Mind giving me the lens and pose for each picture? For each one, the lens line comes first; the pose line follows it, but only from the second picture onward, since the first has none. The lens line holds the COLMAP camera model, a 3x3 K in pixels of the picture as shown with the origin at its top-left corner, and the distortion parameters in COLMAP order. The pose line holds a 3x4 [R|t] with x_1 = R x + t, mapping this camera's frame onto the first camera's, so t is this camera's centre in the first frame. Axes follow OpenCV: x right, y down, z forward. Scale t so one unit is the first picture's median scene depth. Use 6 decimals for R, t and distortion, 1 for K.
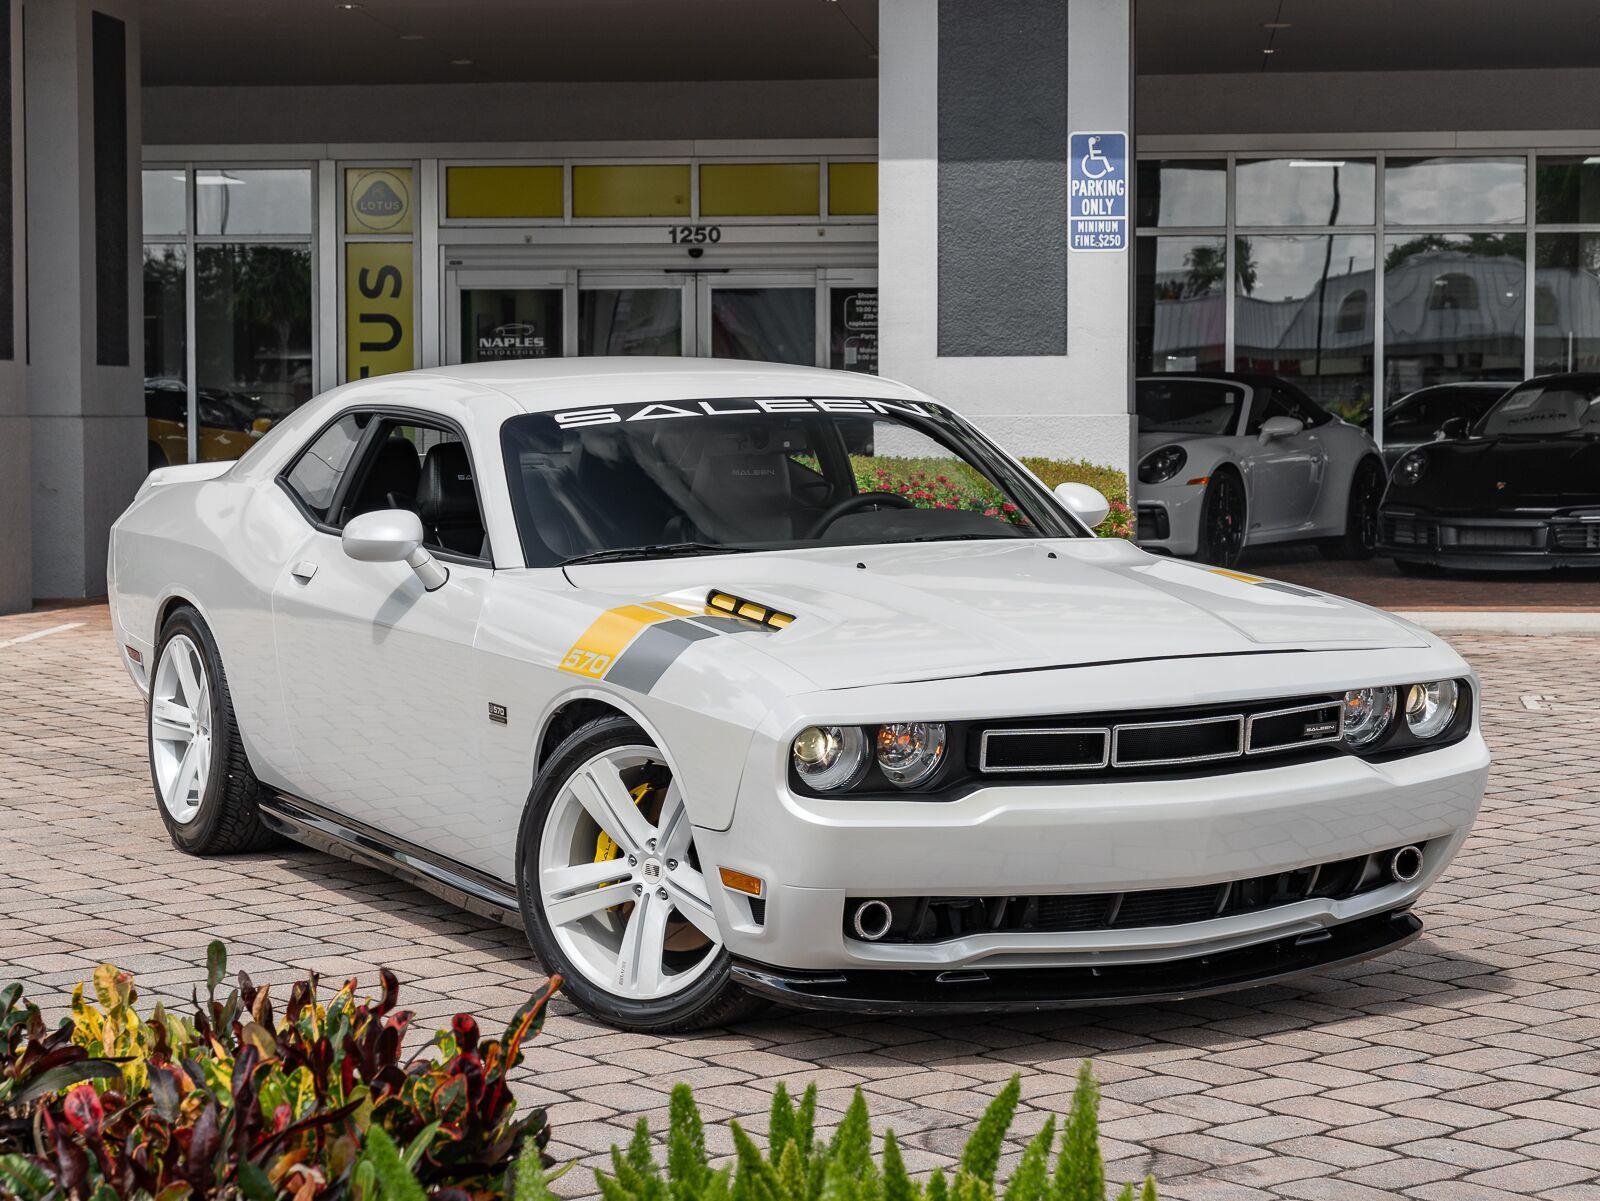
lens RADIAL K [[3561.0, 0, 800.0], [0, 3561.0, 600.5], [0, 0, 1]] dist [0.028028, -0.119393]
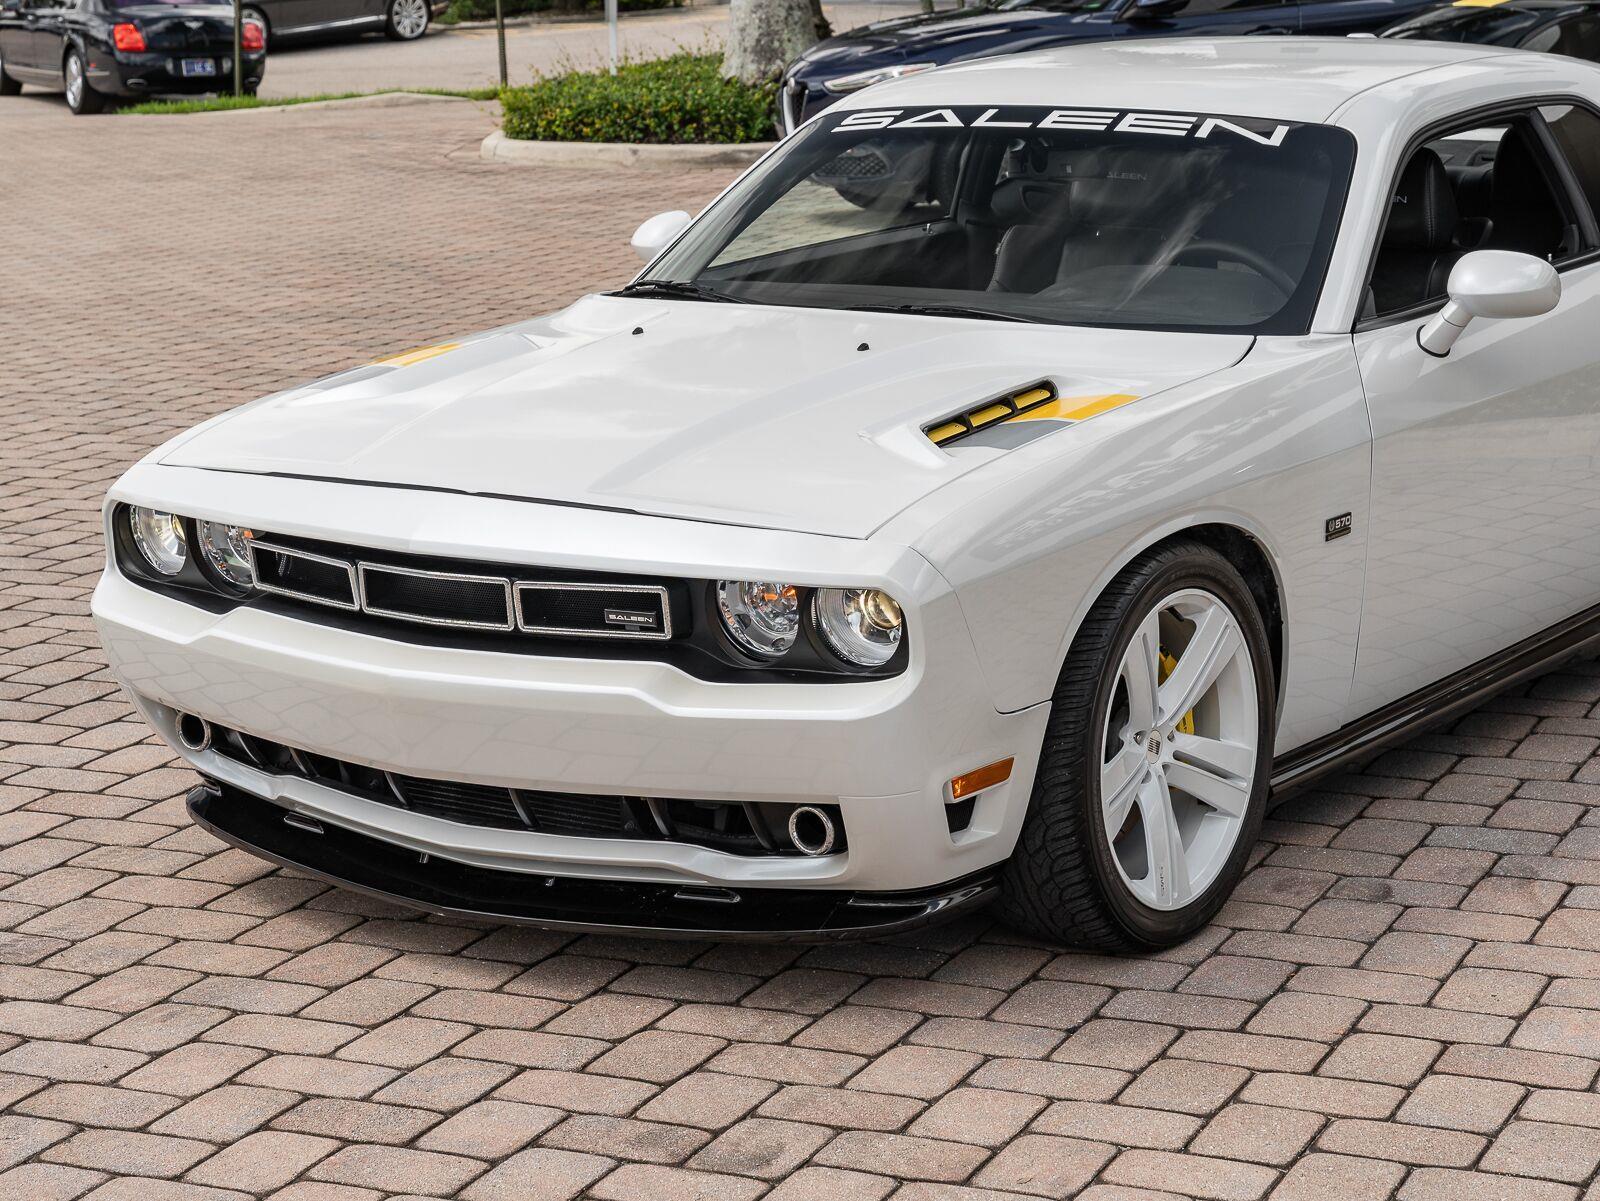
lens RADIAL K [[3561.0, 0, 800.0], [0, 3561.0, 600.5], [0, 0, 1]] dist [0.028028, -0.119393]
pose [[0.438939, 0.176426, -0.881026, 0.712851], [-0.058152, 0.984056, 0.168086, -0.082268], [0.896633, -0.022546, 0.442200, 0.621383]]
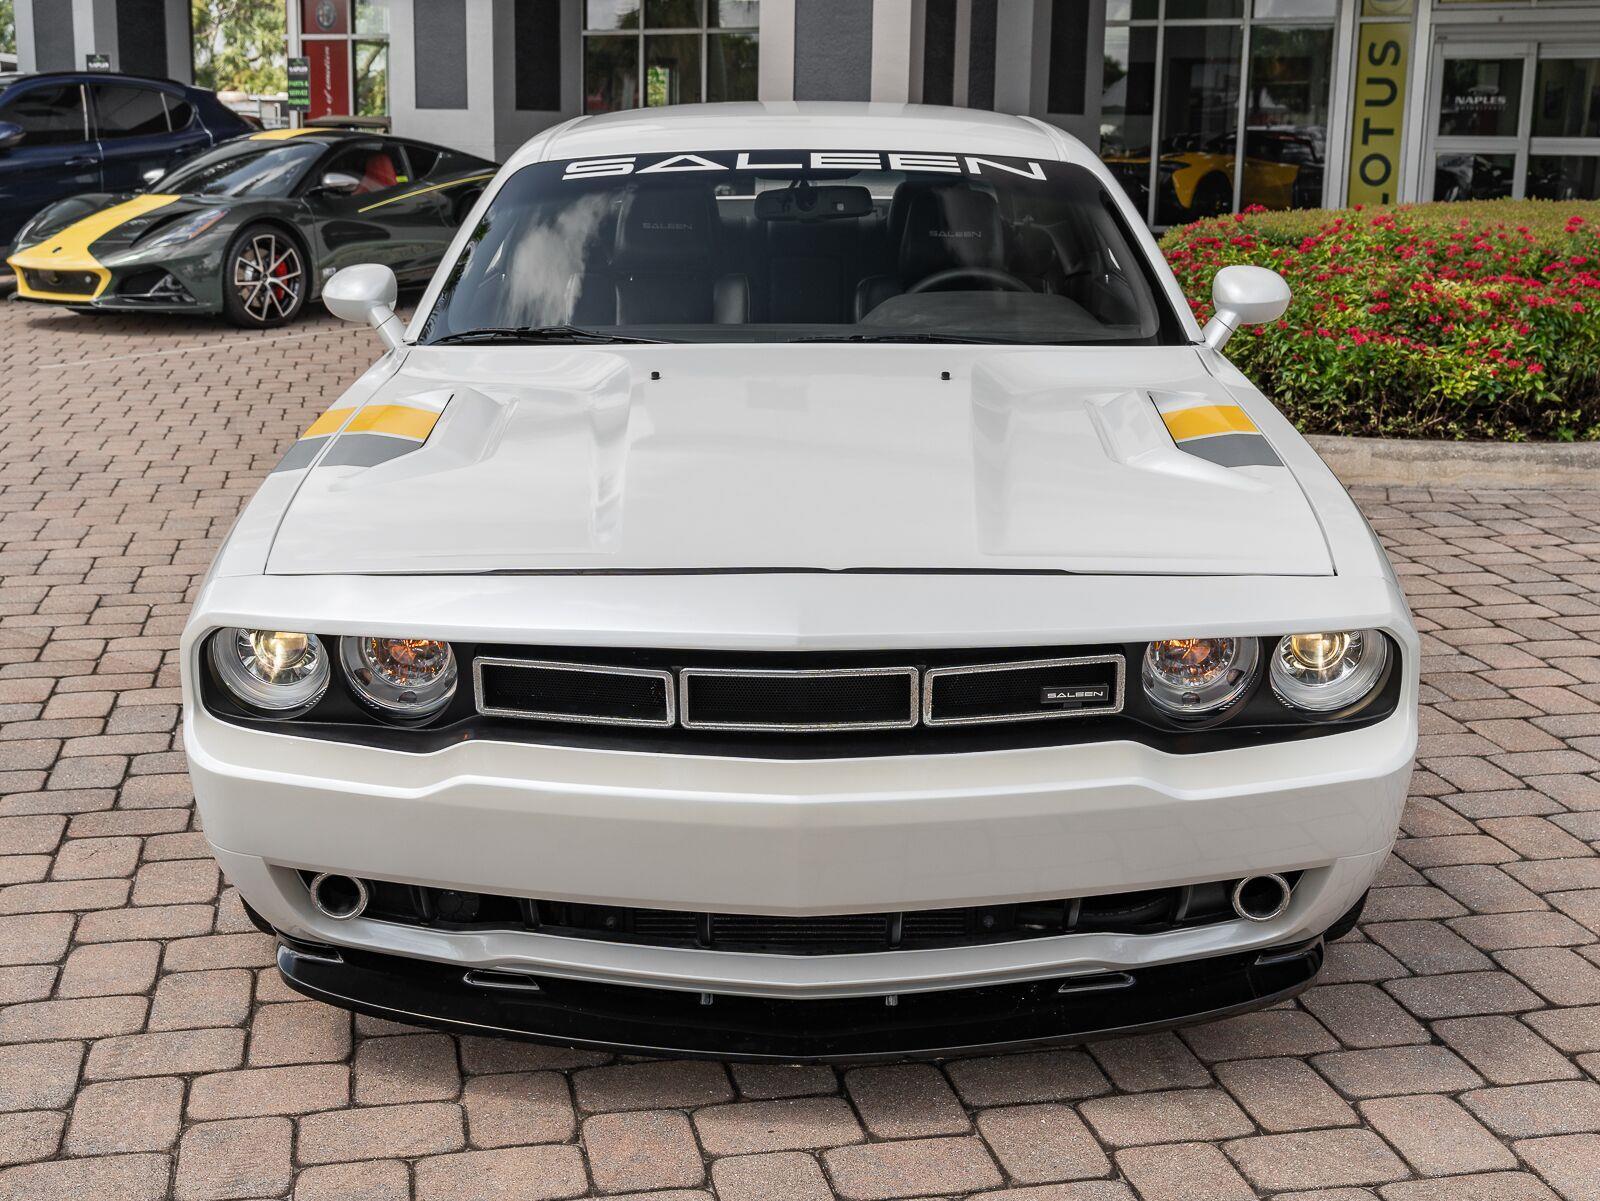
lens RADIAL K [[2108.0, 0, 737.6], [0, 2108.0, 566.0], [0, 0, 1]] dist [0.007700, 0.002701]
pose [[0.867140, 0.115744, -0.484429, 0.240637], [-0.044989, 0.986849, 0.155256, -0.037772], [0.496029, -0.112835, 0.860944, 0.568609]]
